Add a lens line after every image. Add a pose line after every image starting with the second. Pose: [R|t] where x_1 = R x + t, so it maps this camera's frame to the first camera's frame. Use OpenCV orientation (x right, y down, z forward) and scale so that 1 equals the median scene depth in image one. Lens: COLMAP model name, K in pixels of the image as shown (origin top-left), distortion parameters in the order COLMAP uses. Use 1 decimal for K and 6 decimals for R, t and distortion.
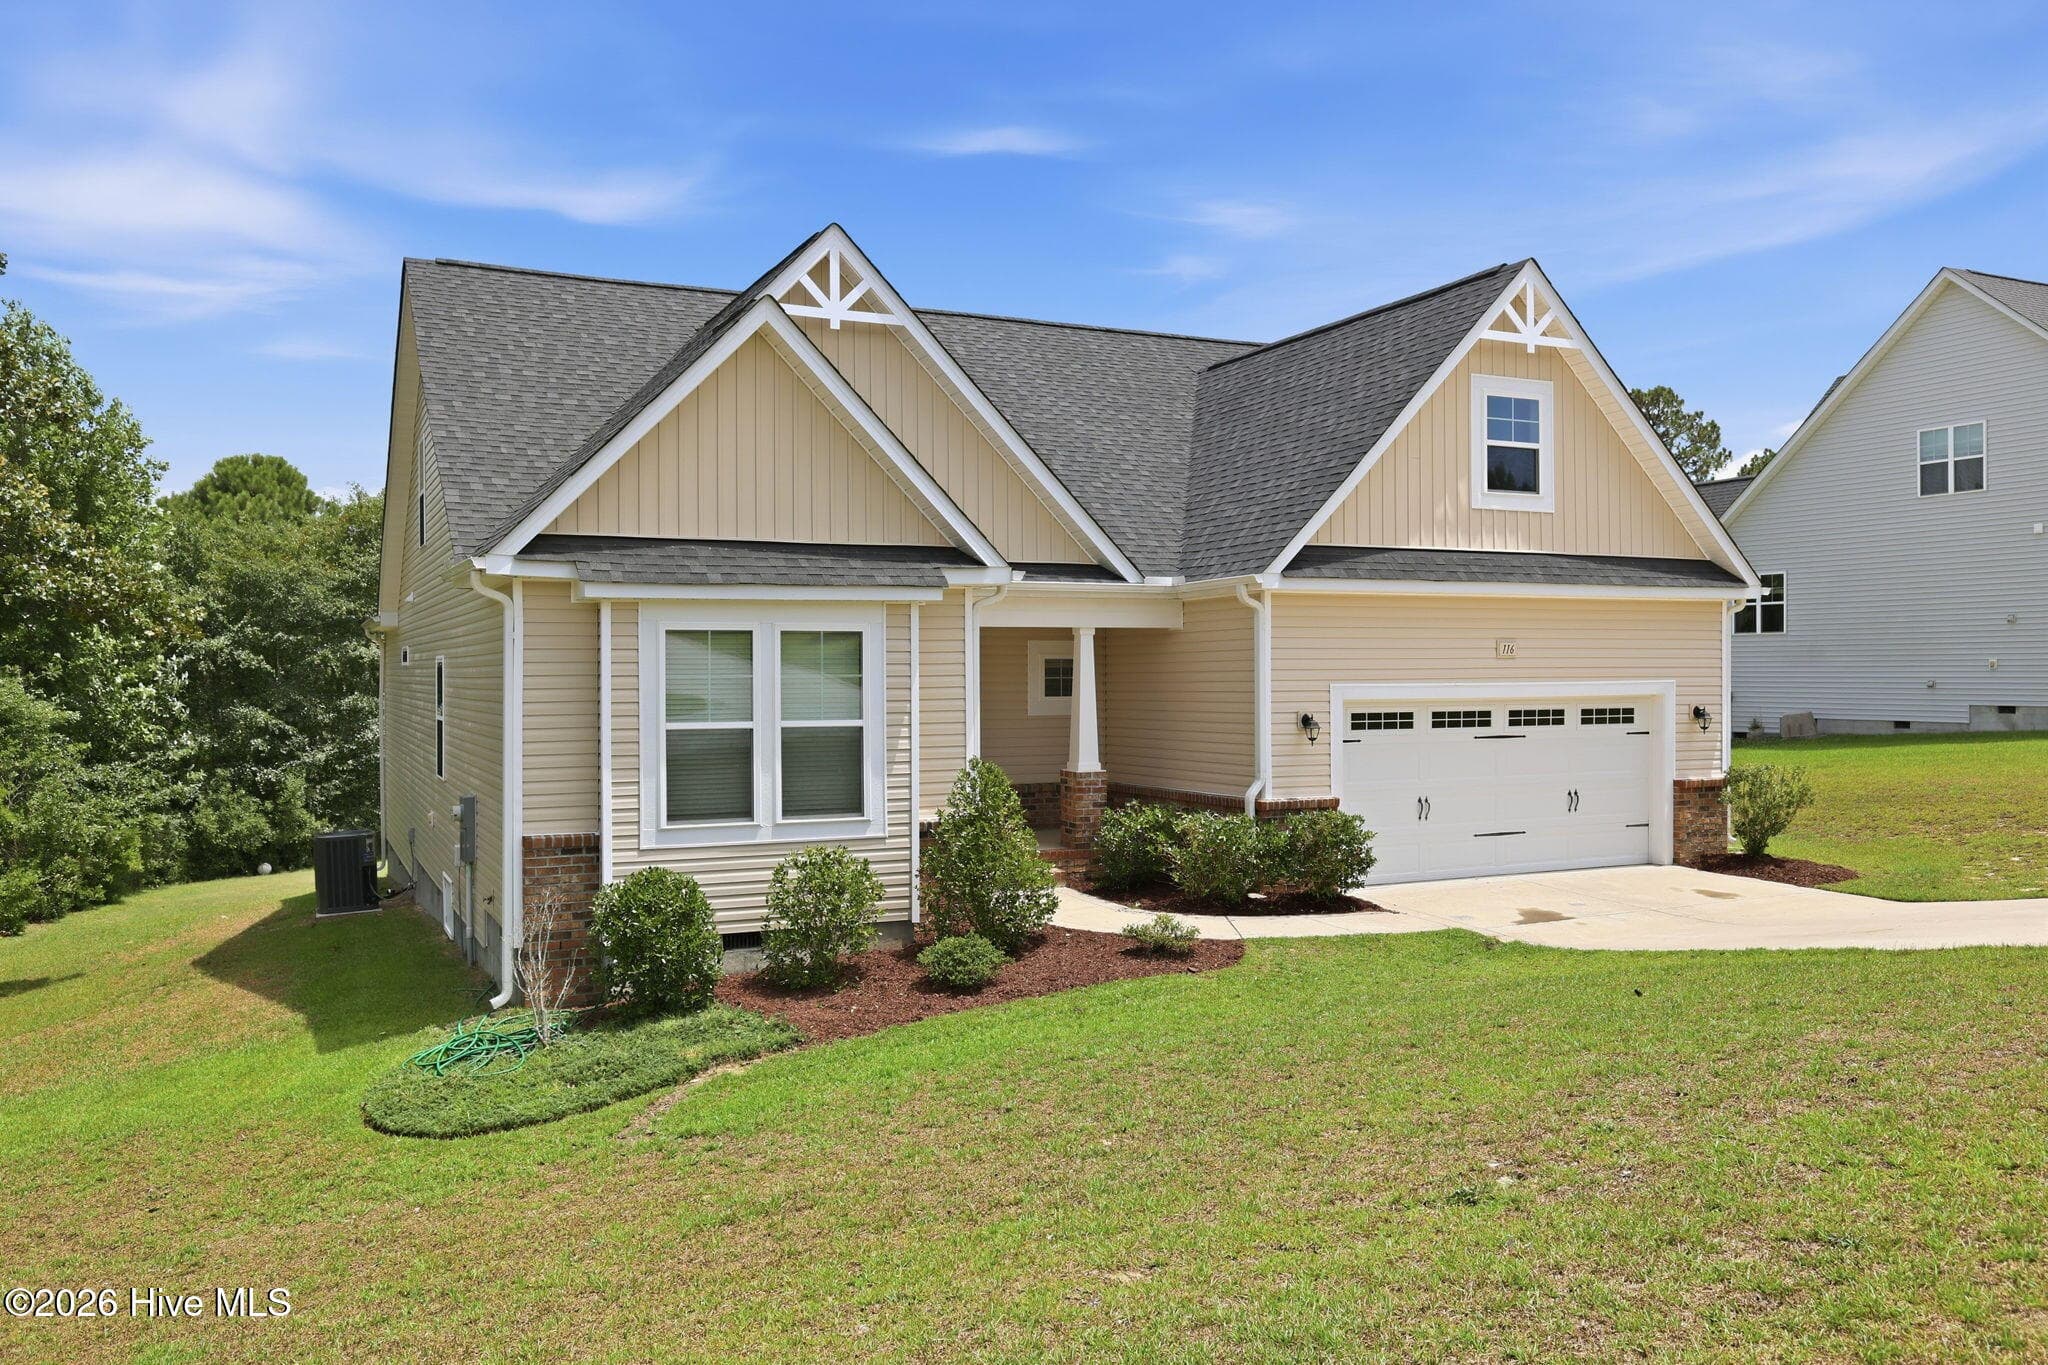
lens RADIAL K [[1510.2, 0, 1024.0], [0, 1510.2, 682.5], [0, 0, 1]] dist [0.069007, -0.000484]
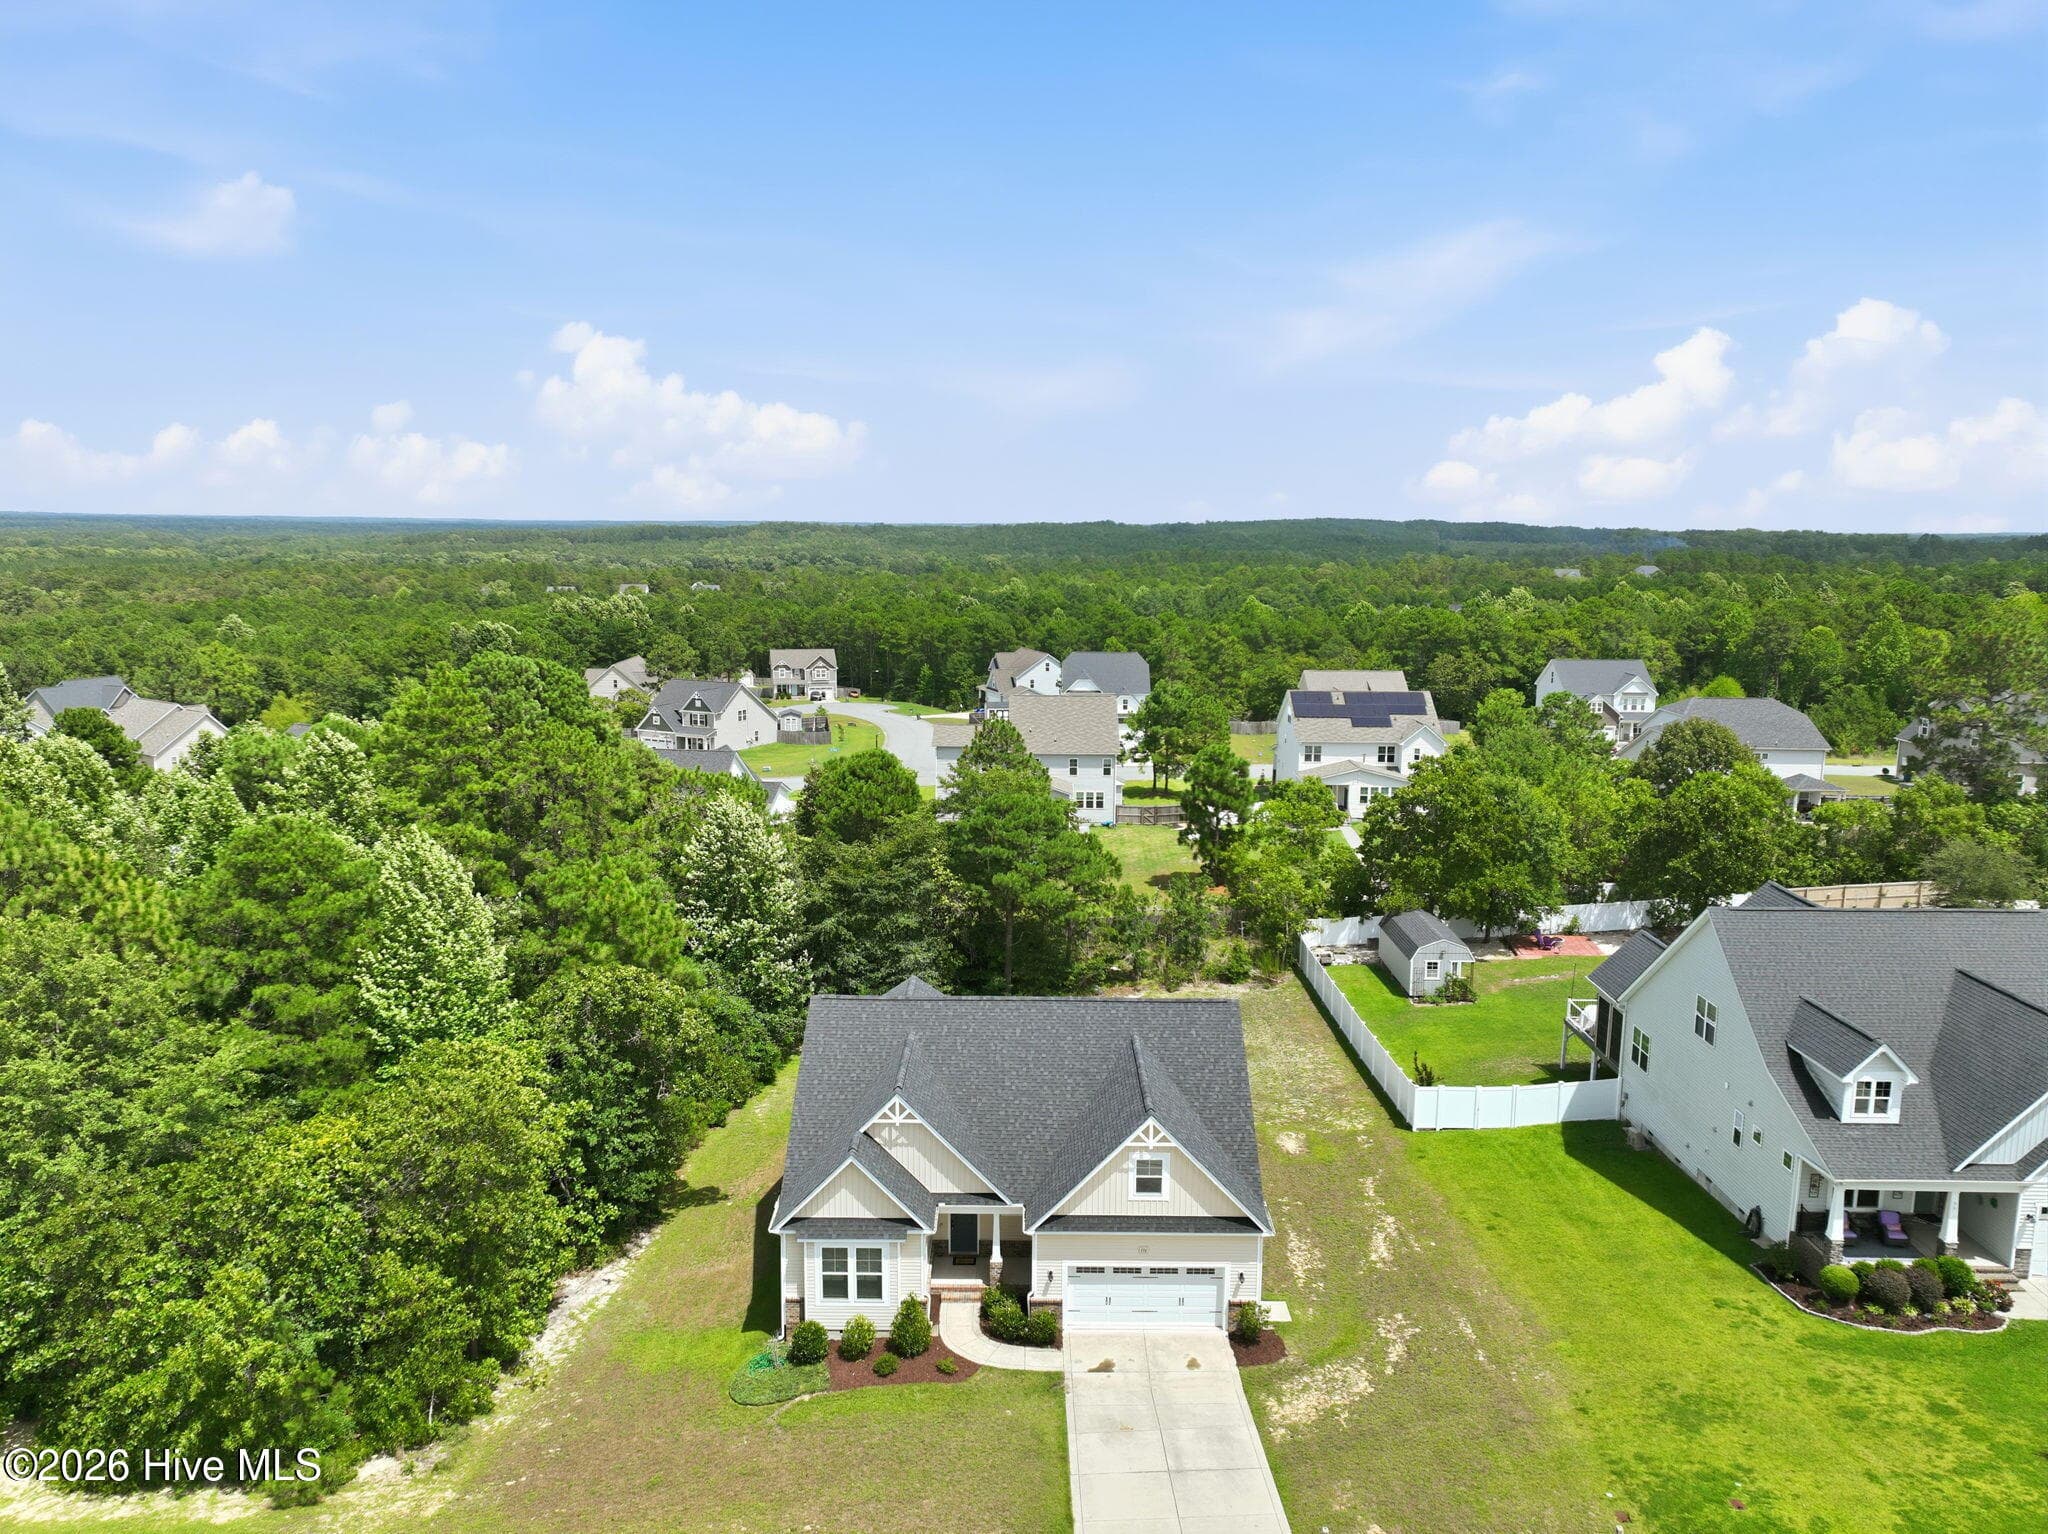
lens RADIAL K [[1446.9, 0, 1024.0], [0, 1446.9, 767.0], [0, 0, 1]] dist [0.006358, 0.002147]
pose [[0.895614, 0.086736, -0.436293, 1.241445], [-0.009600, 0.984346, 0.175983, -1.383461], [0.444728, -0.153424, 0.882428, -1.267209]]
